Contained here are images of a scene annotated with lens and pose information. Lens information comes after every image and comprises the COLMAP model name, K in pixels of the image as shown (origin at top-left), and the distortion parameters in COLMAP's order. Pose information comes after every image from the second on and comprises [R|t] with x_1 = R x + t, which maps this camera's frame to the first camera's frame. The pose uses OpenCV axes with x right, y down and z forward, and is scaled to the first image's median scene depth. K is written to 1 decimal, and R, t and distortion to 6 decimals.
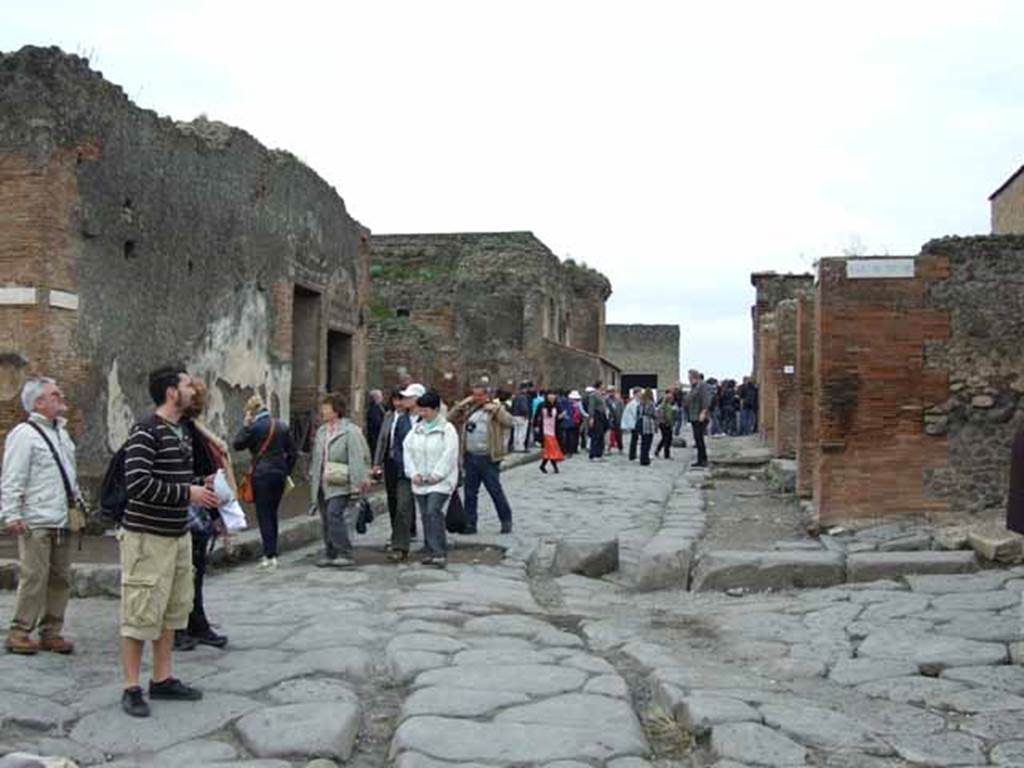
lens RADIAL K [[1356.7, 0, 508.5], [0, 1356.7, 378.9], [0, 0, 1]] dist [-0.011747, 0.000000]
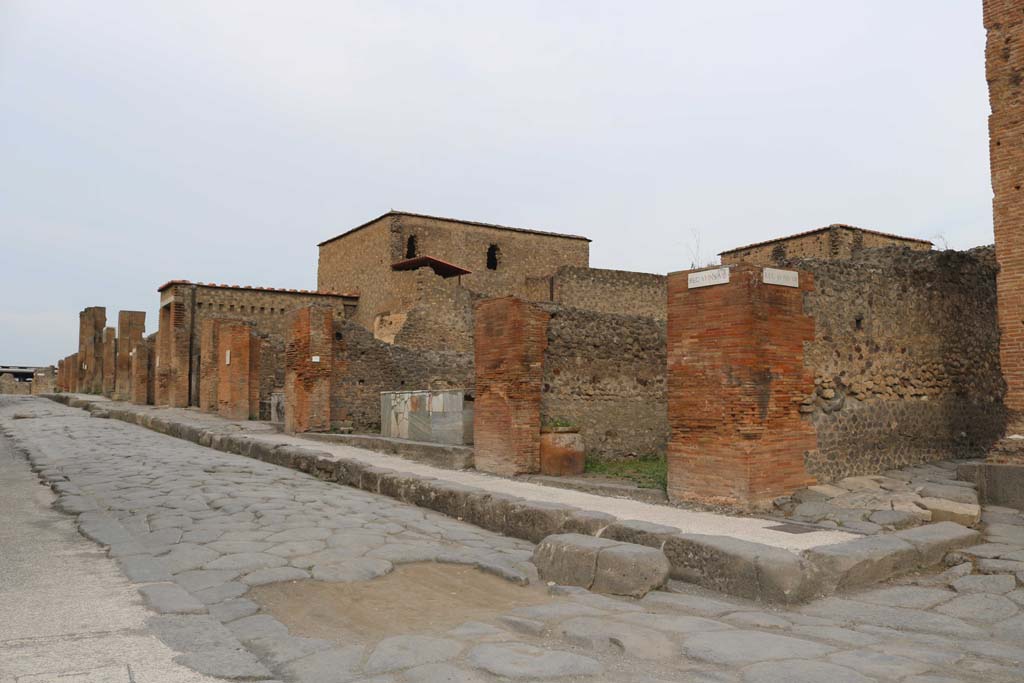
lens RADIAL K [[837.1, 0, 514.0], [0, 837.1, 336.8], [0, 0, 1]] dist [-0.057680, -0.004698]
pose [[0.720381, 0.051202, 0.691687, -0.249820], [-0.026186, 0.998568, -0.046646, 0.005351], [-0.693085, 0.015491, 0.720690, 0.433926]]
